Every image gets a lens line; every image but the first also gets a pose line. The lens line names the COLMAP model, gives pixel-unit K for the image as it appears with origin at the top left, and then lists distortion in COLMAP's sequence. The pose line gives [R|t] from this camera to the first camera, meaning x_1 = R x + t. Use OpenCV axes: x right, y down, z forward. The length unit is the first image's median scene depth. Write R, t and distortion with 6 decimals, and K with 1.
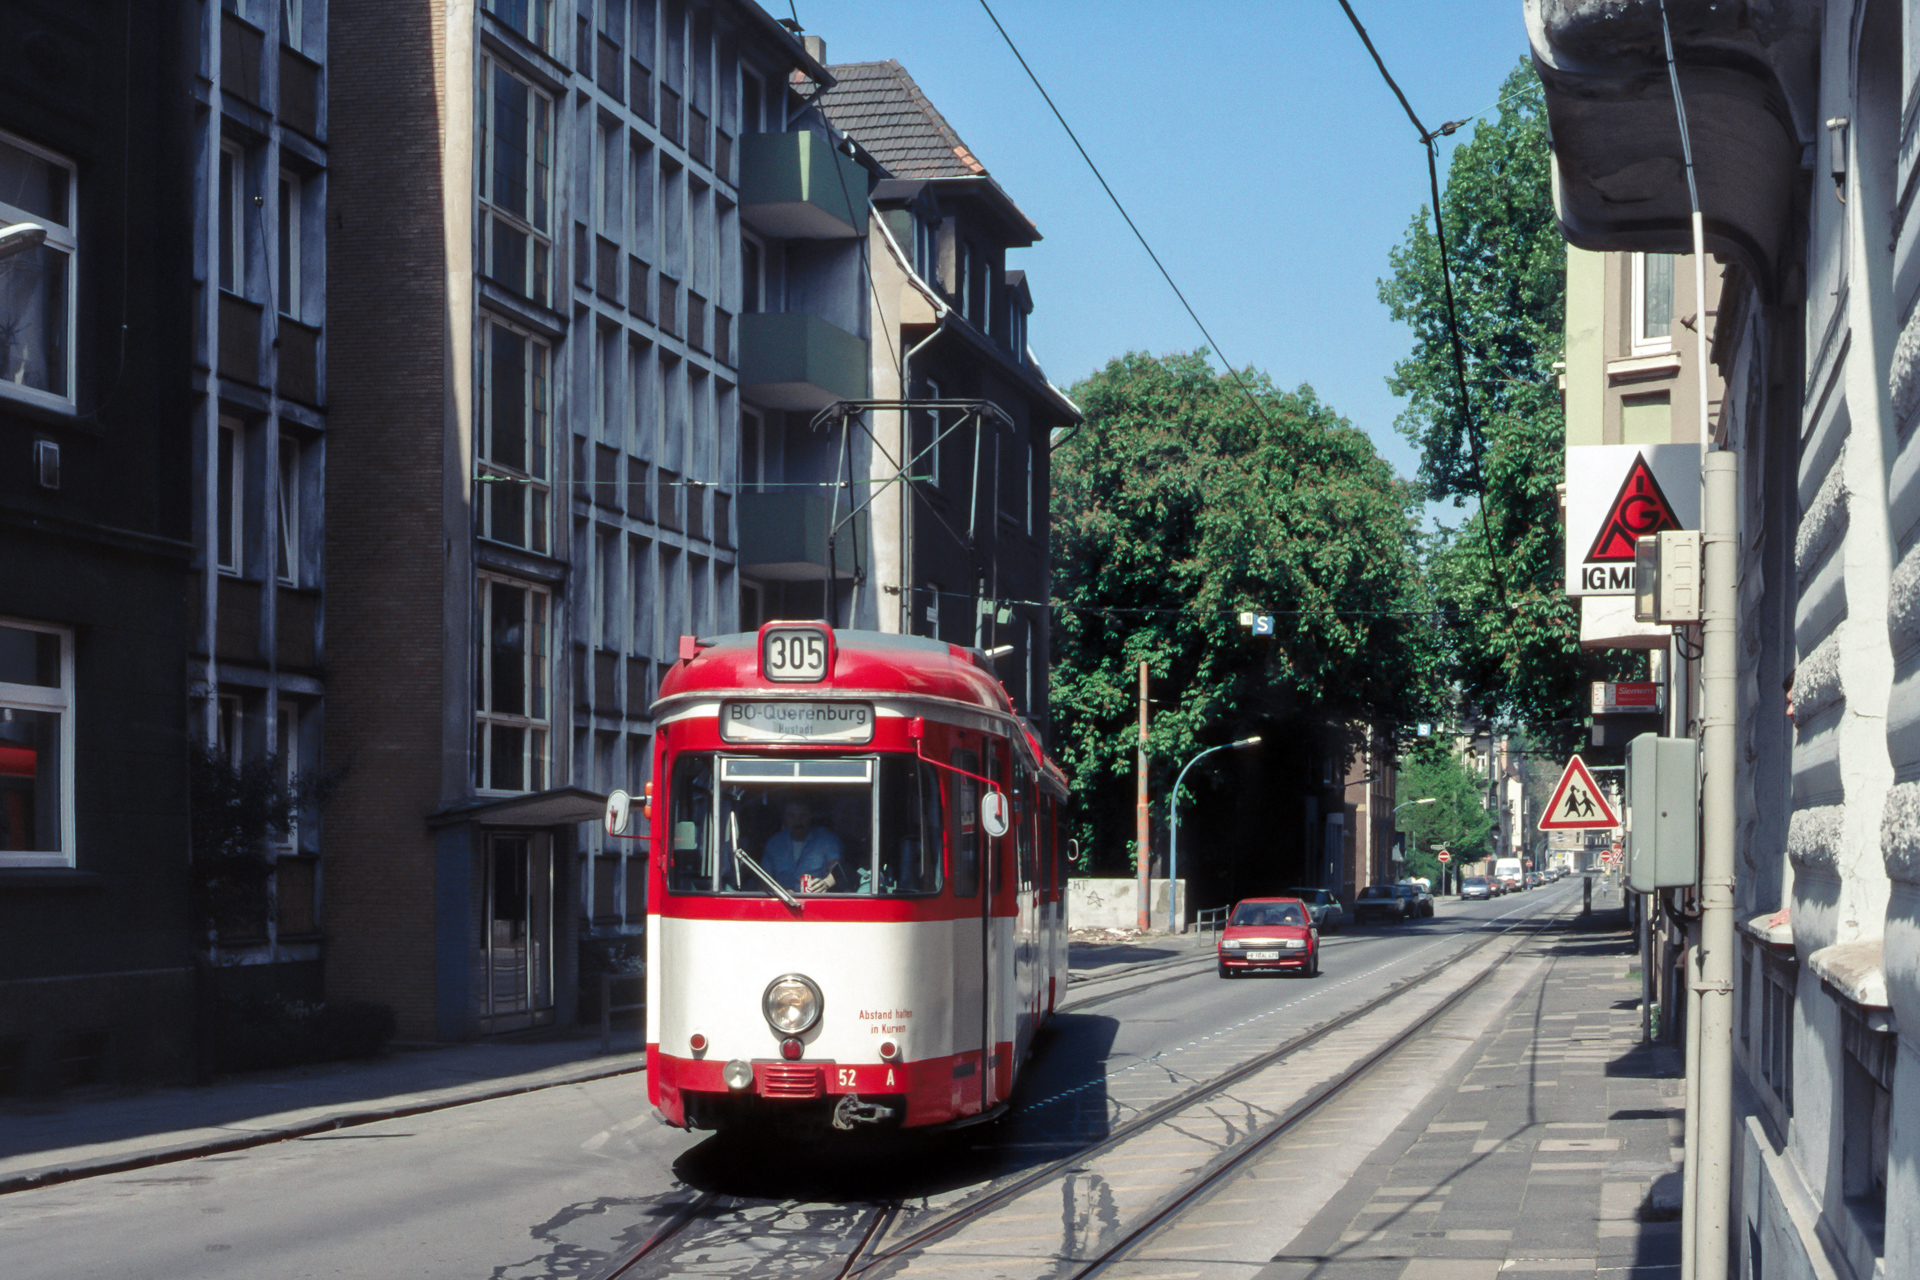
lens RADIAL K [[3018.1, 0, 961.2], [0, 3018.1, 935.7], [0, 0, 1]] dist [-0.023503, -0.079754]
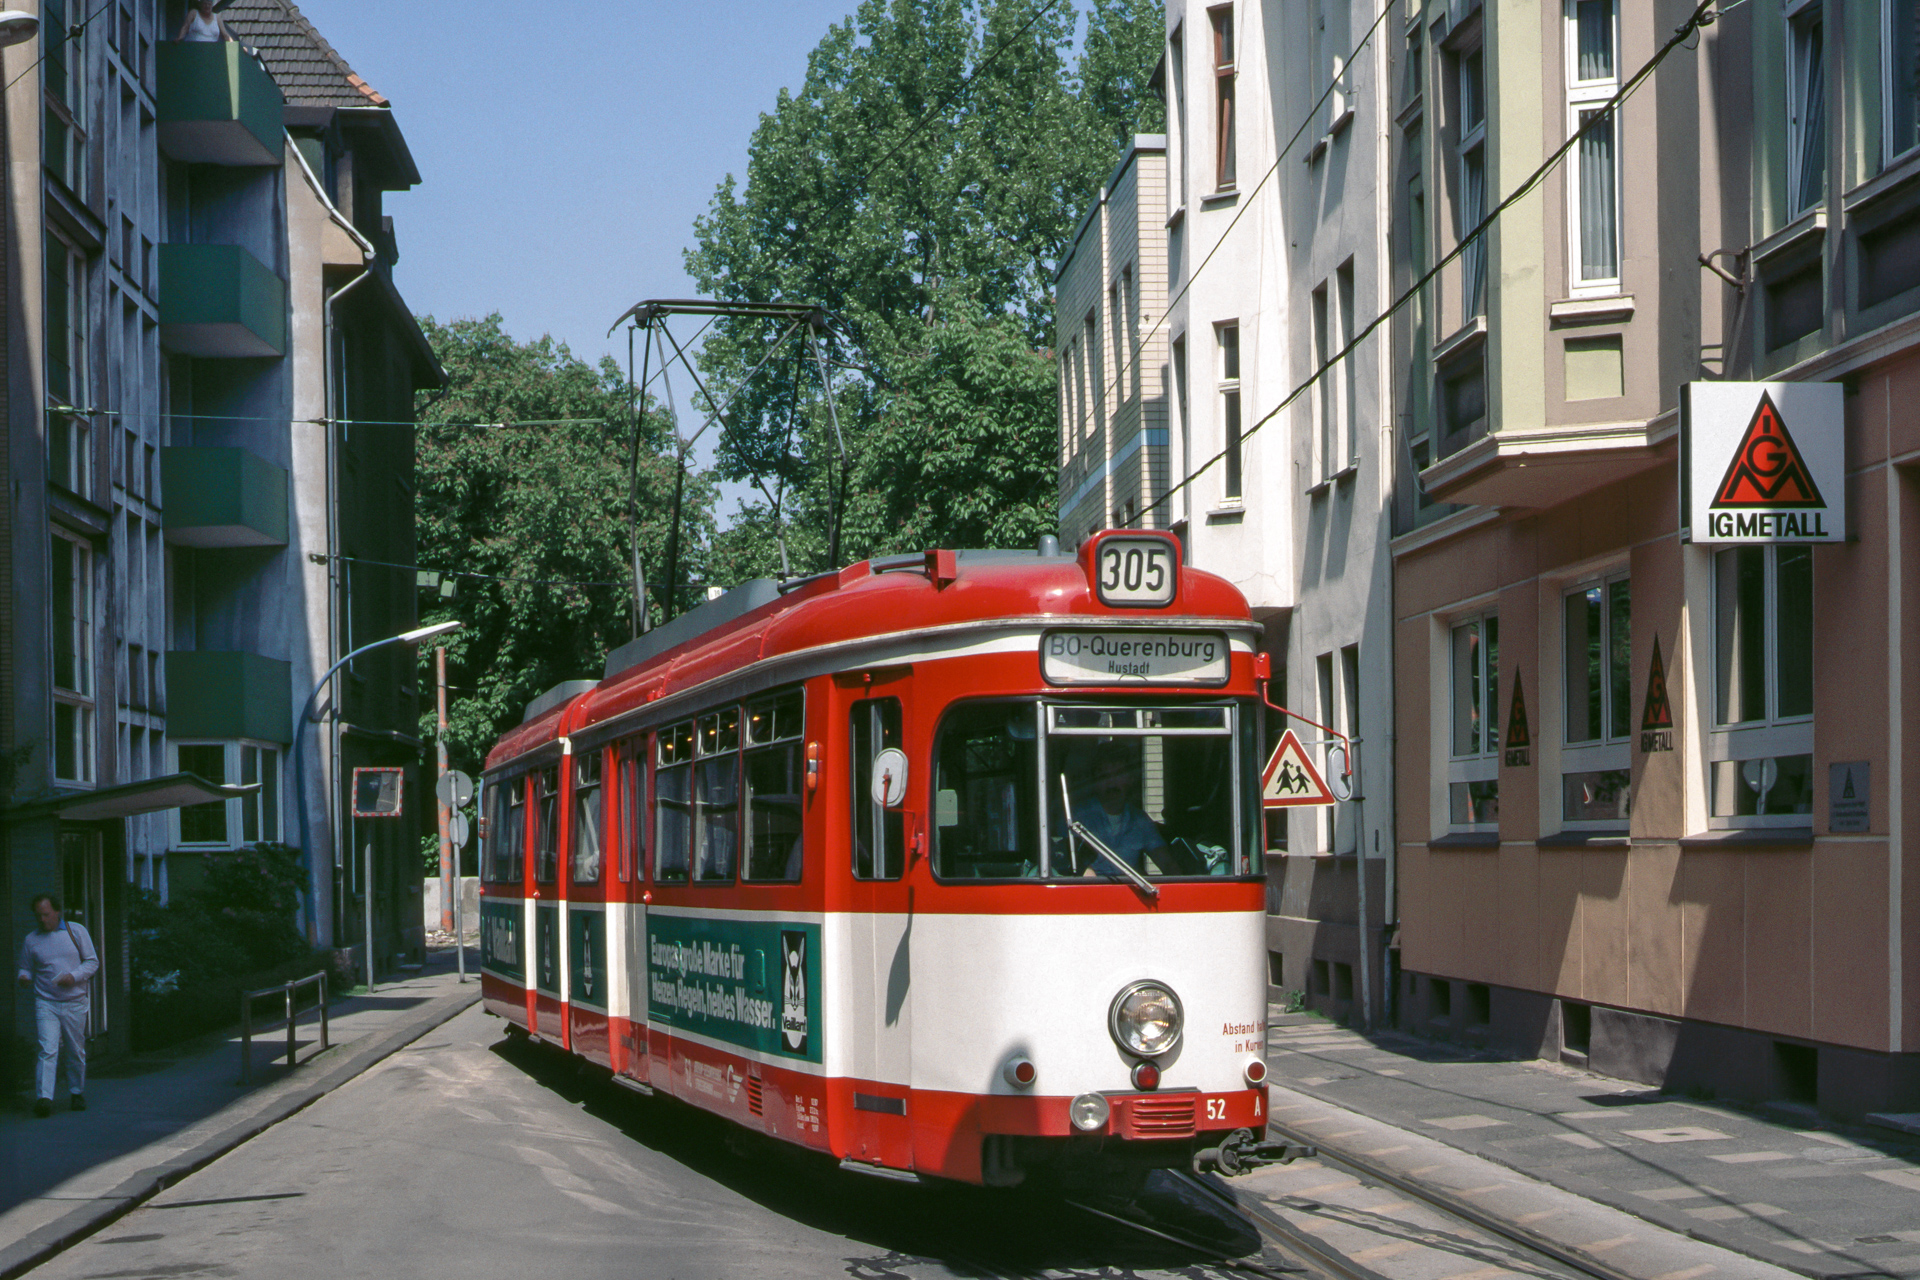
lens RADIAL K [[3018.1, 0, 961.2], [0, 3018.1, 935.7], [0, 0, 1]] dist [-0.023503, -0.079754]
pose [[0.945042, -0.026962, 0.325835, -0.120224], [0.026866, 0.999628, 0.004795, -0.001047], [-0.325843, 0.004223, 0.945415, 0.075858]]
